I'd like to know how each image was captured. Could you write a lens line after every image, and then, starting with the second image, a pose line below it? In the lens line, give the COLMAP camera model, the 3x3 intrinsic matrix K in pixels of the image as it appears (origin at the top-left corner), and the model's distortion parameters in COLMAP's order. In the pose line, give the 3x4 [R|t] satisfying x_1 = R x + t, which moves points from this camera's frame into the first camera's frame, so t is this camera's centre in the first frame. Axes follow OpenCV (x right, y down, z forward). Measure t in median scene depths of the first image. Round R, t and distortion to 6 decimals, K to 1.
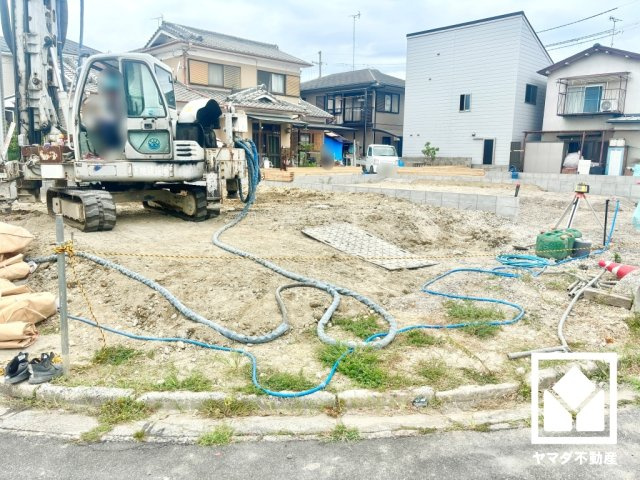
lens RADIAL K [[487.6, 0, 323.9], [0, 487.6, 240.3], [0, 0, 1]] dist [0.042148, -0.042825]
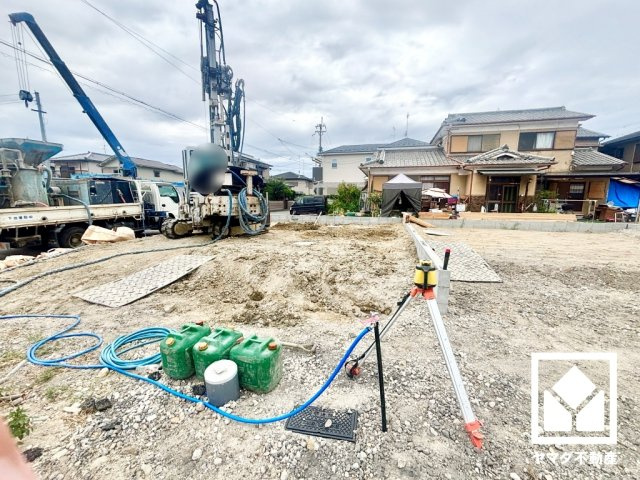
lens RADIAL K [[273.0, 0, 319.6], [0, 273.0, 240.6], [0, 0, 1]] dist [-0.001758, 0.000697]
pose [[0.507617, 0.119536, -0.853251, 0.702522], [-0.150191, 0.987443, 0.048984, -0.137457], [0.848391, 0.103285, 0.519196, 0.822040]]
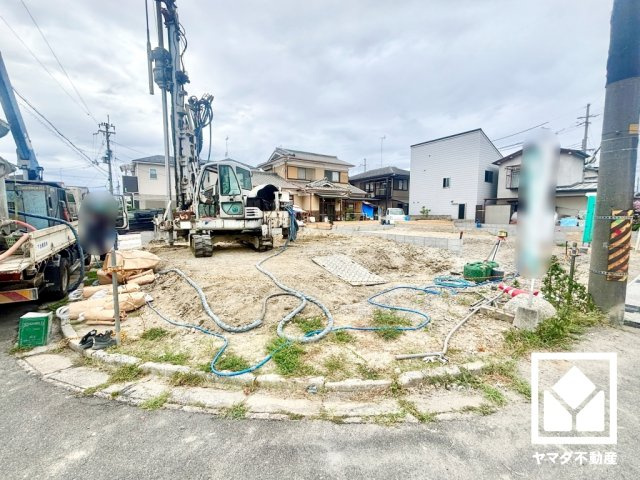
lens RADIAL K [[269.1, 0, 317.9], [0, 269.1, 239.2], [0, 0, 1]] dist [-0.000730, -0.000065]
pose [[0.979957, 0.004642, -0.199154, 0.139258], [-0.021248, 0.996461, -0.081327, -0.011097], [0.198072, 0.083929, 0.976588, 0.088055]]
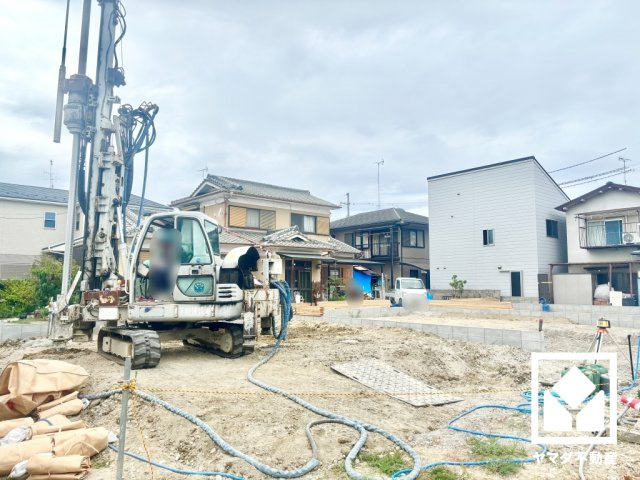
lens RADIAL K [[487.9, 0, 321.8], [0, 487.9, 236.9], [0, 0, 1]] dist [0.044674, -0.050475]
pose [[0.997752, -0.021325, -0.063531, 0.007068], [0.003332, 0.962635, -0.270782, -0.002884], [0.066932, 0.269962, 0.960542, -0.081793]]
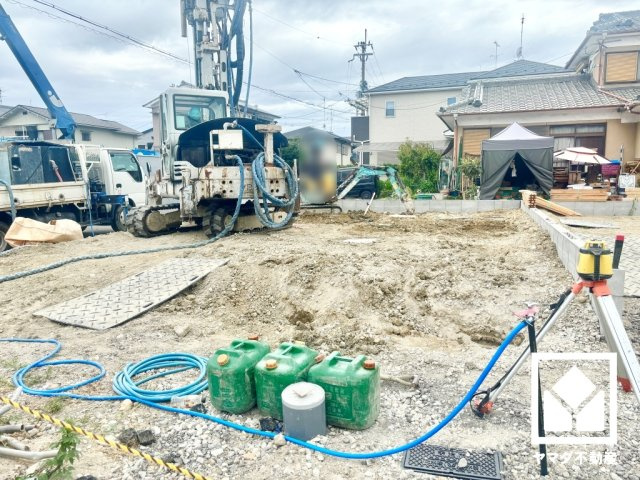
lens RADIAL K [[486.0, 0, 320.0], [0, 486.0, 240.0], [0, 0, 1]] dist [0.048658, -0.052650]
pose [[0.440482, 0.099910, -0.892185, 0.740464], [-0.138300, 0.989477, 0.042525, -0.111659], [0.887045, 0.104658, 0.449665, 0.743674]]
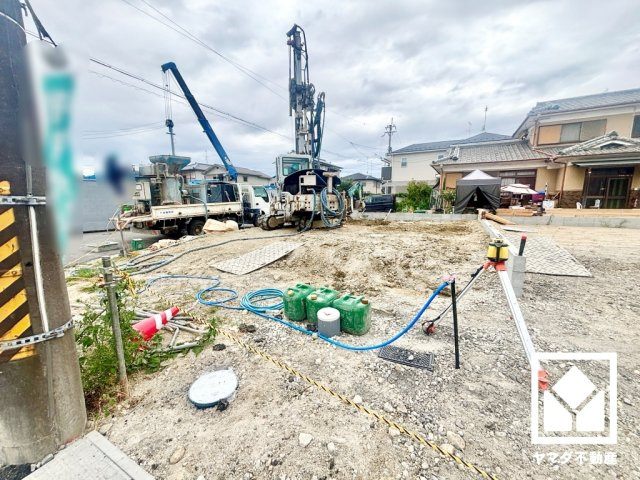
lens RADIAL K [[260.9, 0, 319.2], [0, 260.9, 239.3], [0, 0, 1]] dist [0.003857, 0.000270]
pose [[0.280164, 0.129828, -0.951132, 0.755963], [-0.157578, 0.983592, 0.087842, -0.115321], [0.946930, 0.125268, 0.296025, 0.768189]]
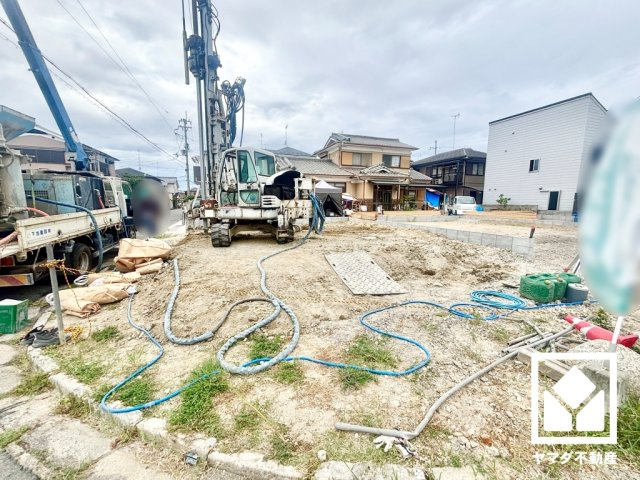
lens RADIAL K [[269.1, 0, 317.9], [0, 269.1, 239.2], [0, 0, 1]] dist [-0.000730, -0.000065]
pose [[0.903242, 0.051217, -0.426064, 0.241278], [-0.068937, 0.997275, -0.026262, -0.040039], [0.423558, 0.053092, 0.904312, 0.233167]]
